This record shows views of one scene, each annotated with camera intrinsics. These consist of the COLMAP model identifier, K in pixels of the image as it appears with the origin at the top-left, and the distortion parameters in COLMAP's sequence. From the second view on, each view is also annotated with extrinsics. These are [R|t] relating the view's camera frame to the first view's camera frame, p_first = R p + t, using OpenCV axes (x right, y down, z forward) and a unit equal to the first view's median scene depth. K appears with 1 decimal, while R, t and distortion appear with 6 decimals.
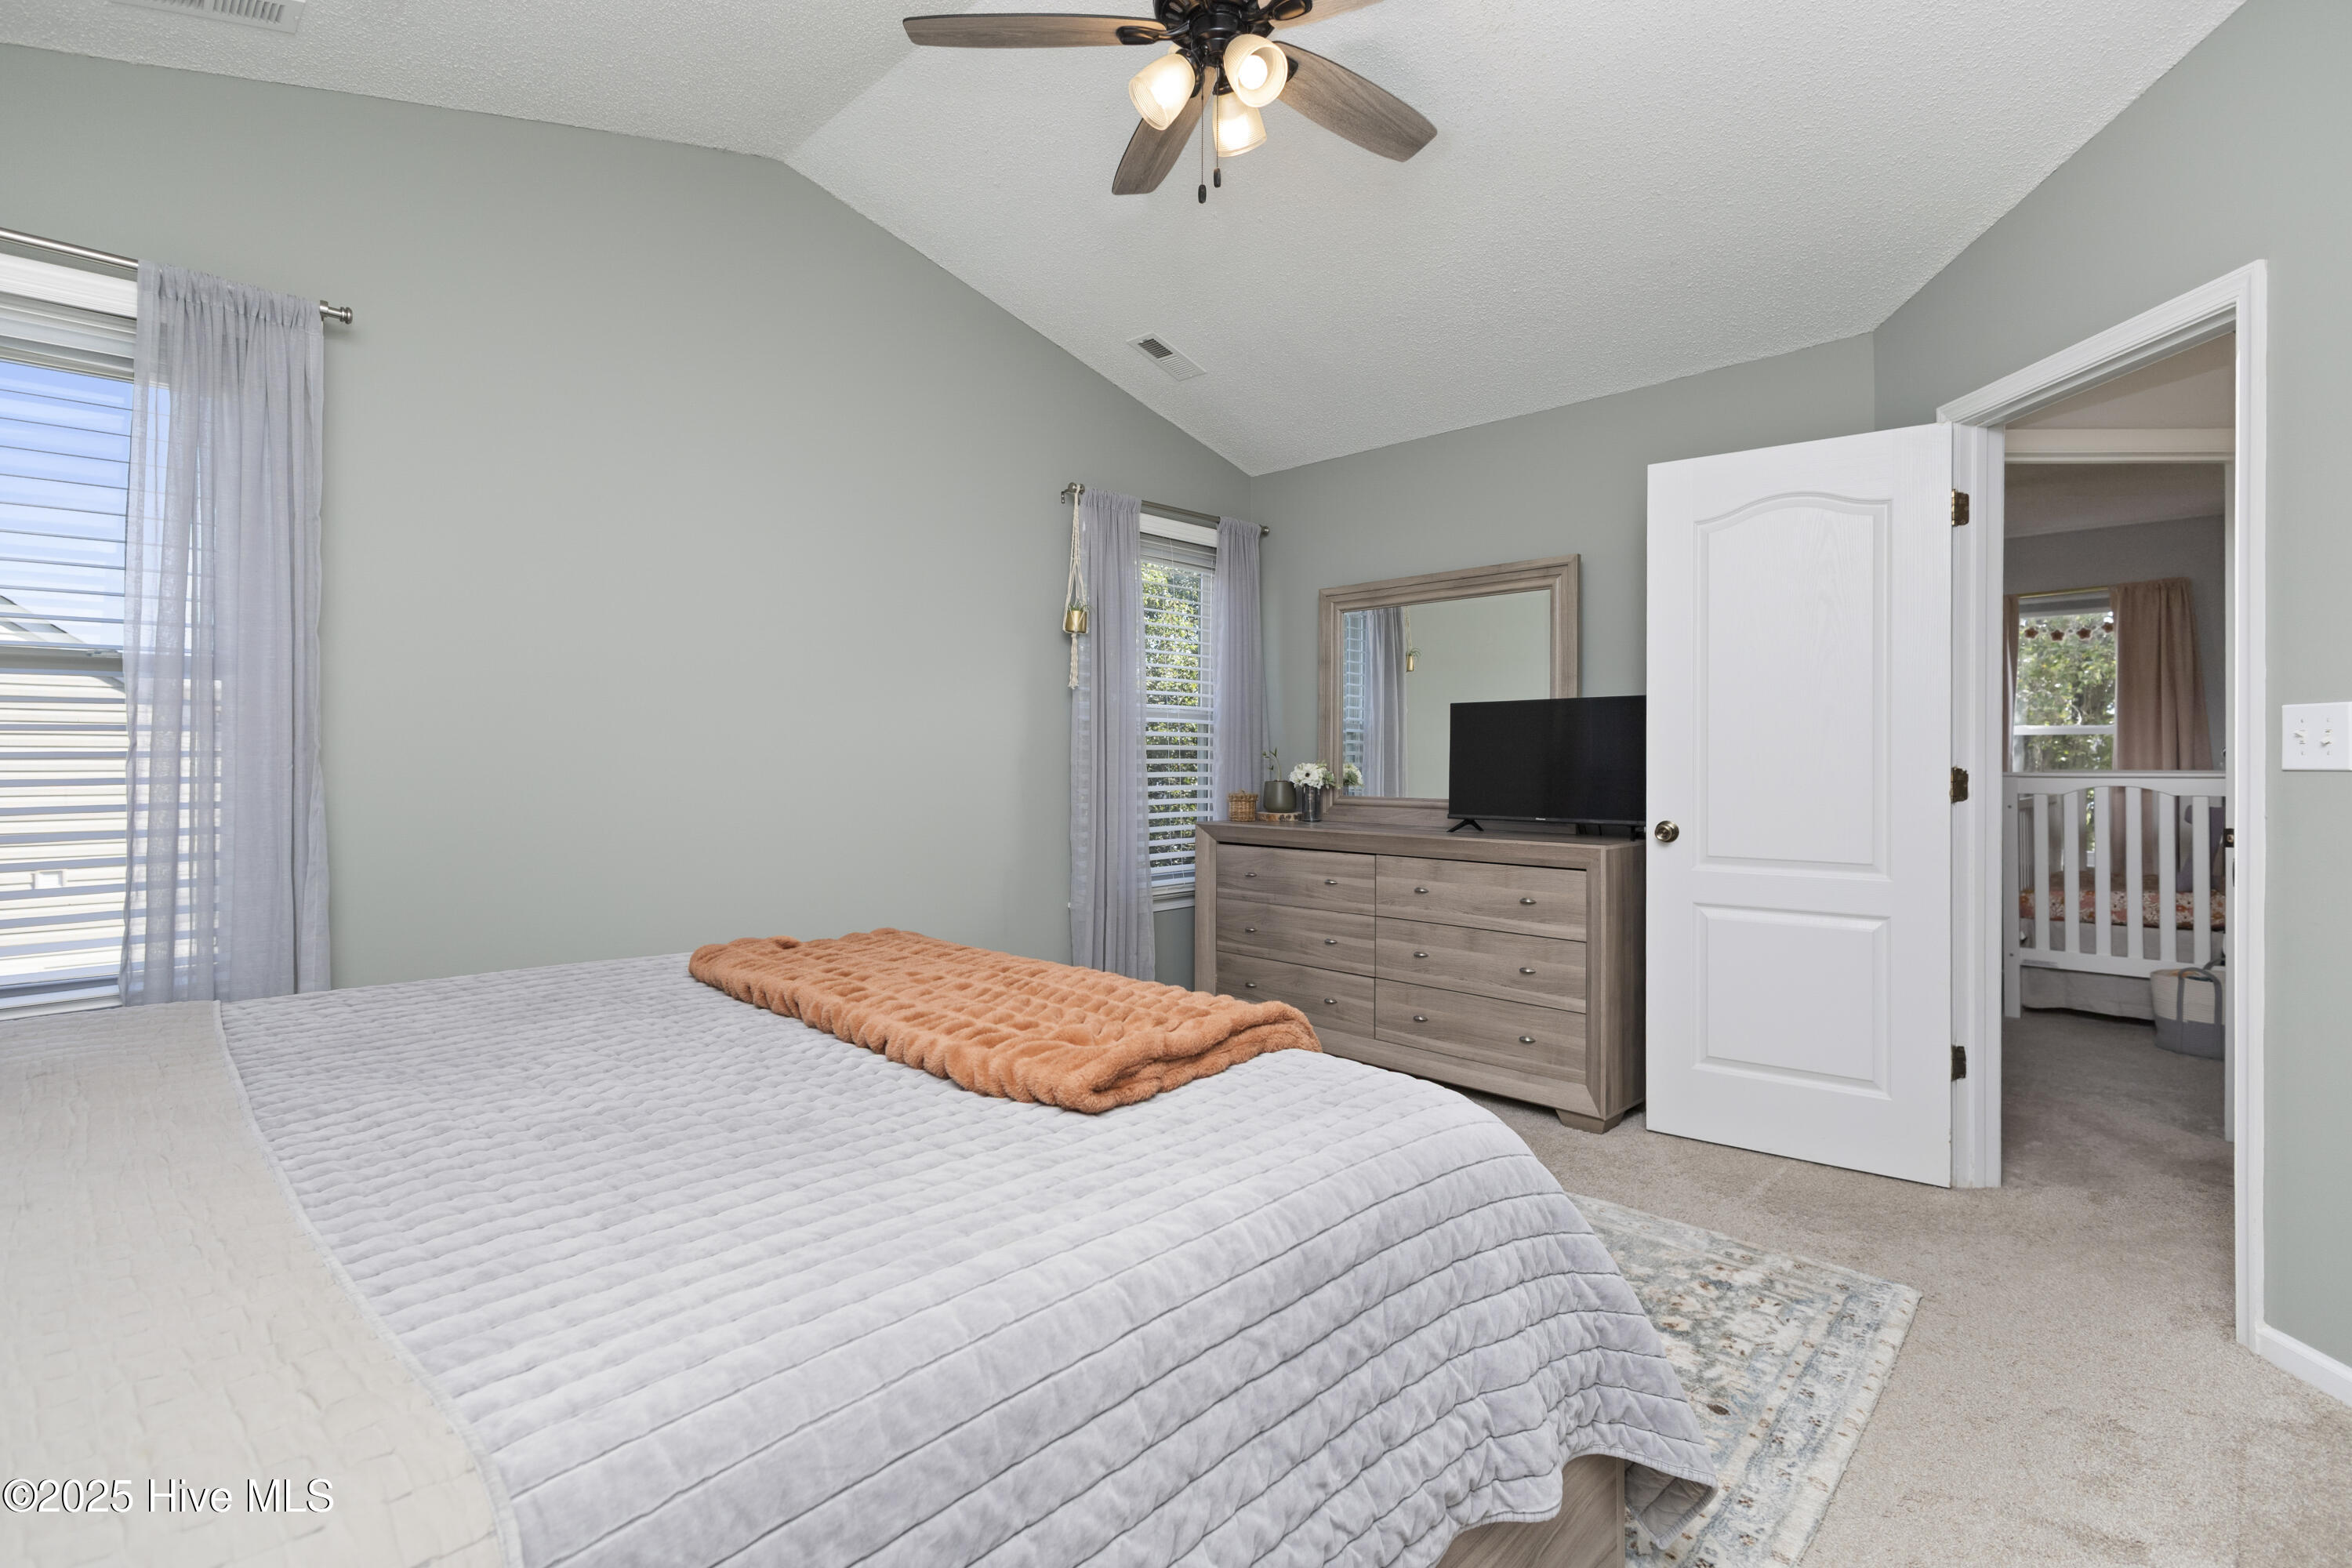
lens RADIAL K [[1089.7, 0, 1176.0], [0, 1089.7, 784.0], [0, 0, 1]] dist [0.000774, 0.000009]
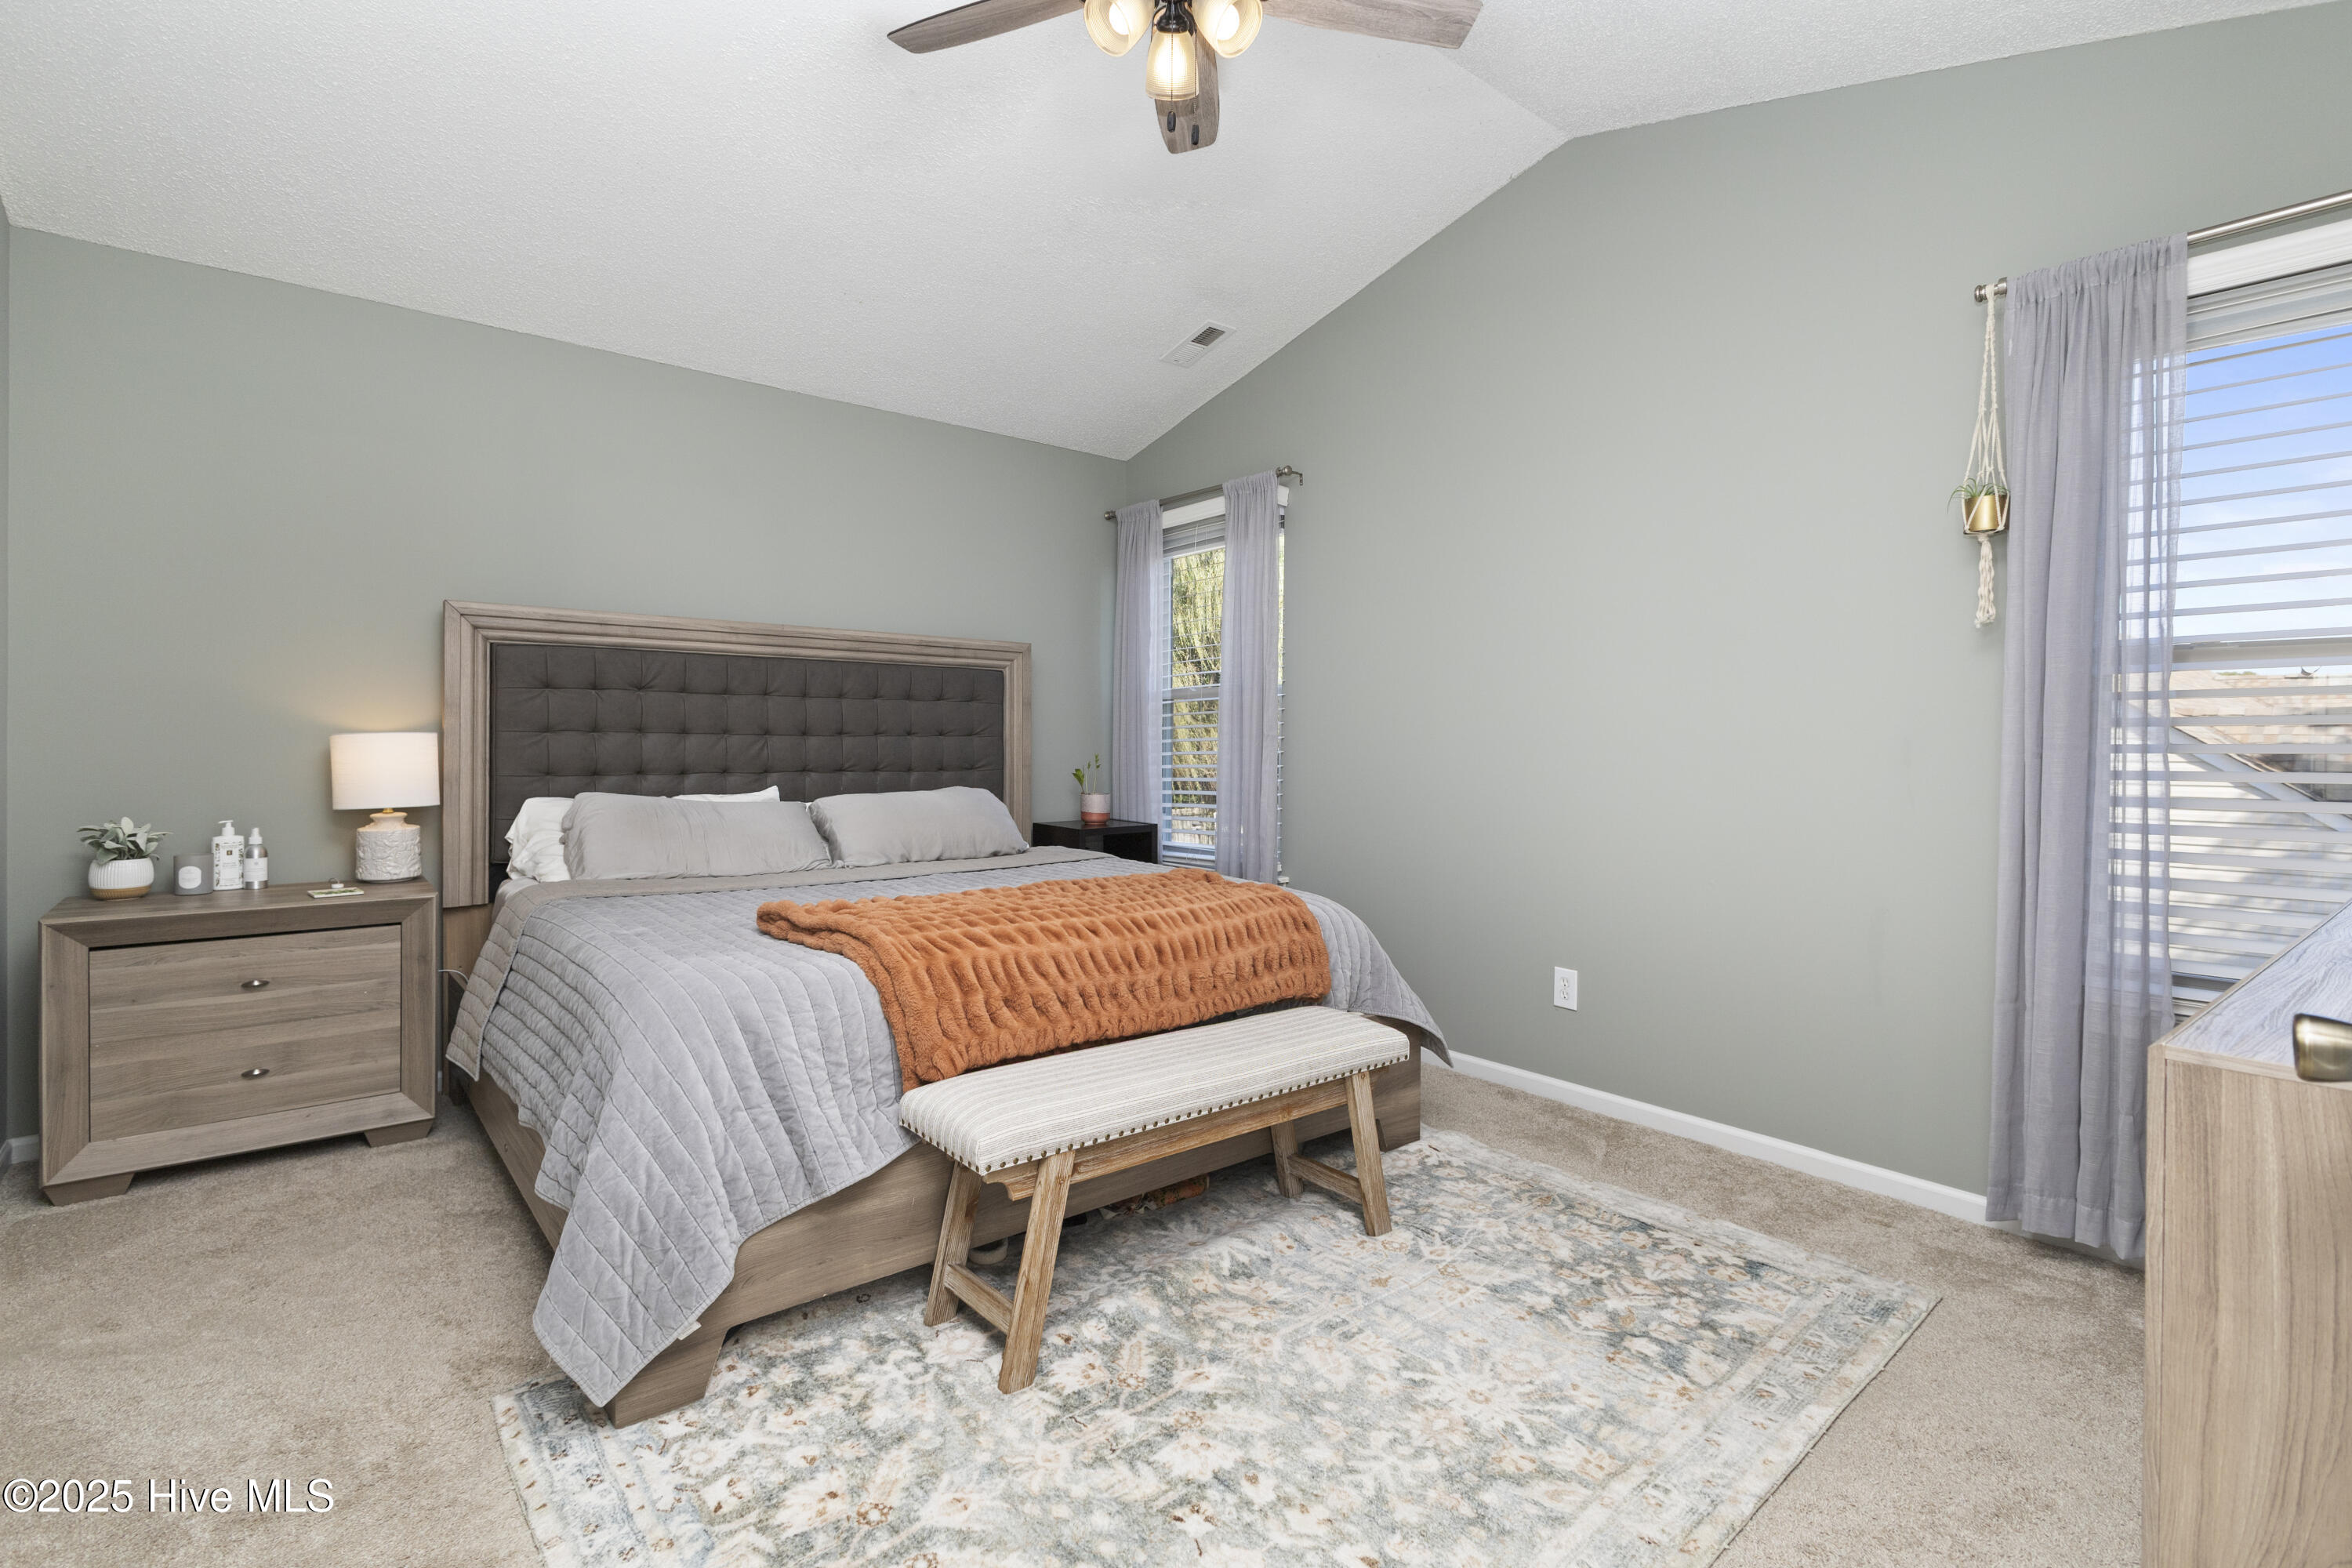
lens RADIAL K [[1097.2, 0, 1177.6], [0, 1097.2, 743.0], [0, 0, 1]] dist [0.001335, 0.000216]
pose [[-0.092628, -0.005524, -0.995686, 1.044883], [-0.015591, 0.999870, -0.004097, -0.022059], [0.995579, 0.015144, -0.092702, 1.140994]]
